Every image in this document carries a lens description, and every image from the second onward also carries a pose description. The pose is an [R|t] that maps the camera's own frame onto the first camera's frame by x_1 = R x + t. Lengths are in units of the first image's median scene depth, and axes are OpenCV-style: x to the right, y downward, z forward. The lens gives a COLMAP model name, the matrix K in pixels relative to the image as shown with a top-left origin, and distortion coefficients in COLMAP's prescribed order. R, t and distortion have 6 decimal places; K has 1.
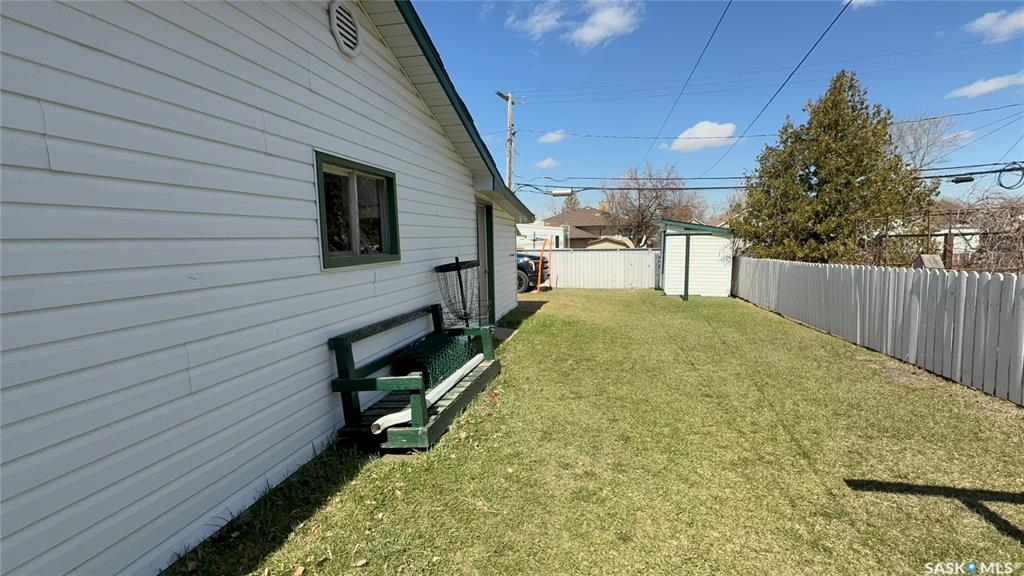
lens RADIAL K [[460.3, 0, 516.6], [0, 460.3, 284.6], [0, 0, 1]] dist [-0.001673, 0.000973]
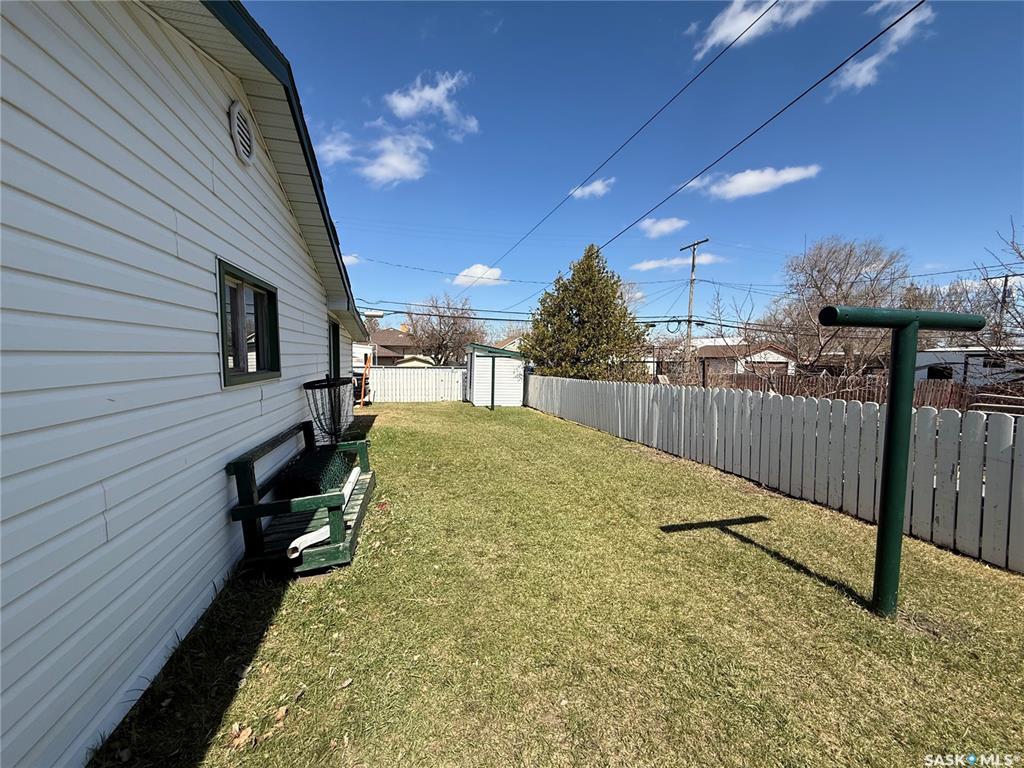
lens RADIAL K [[408.4, 0, 510.5], [0, 408.4, 381.3], [0, 0, 1]] dist [0.000980, -0.000474]
pose [[0.894951, 0.000449, 0.446164, -0.198363], [0.017948, 0.999154, -0.037008, -0.003836], [-0.445803, 0.041128, 0.894186, 0.011658]]
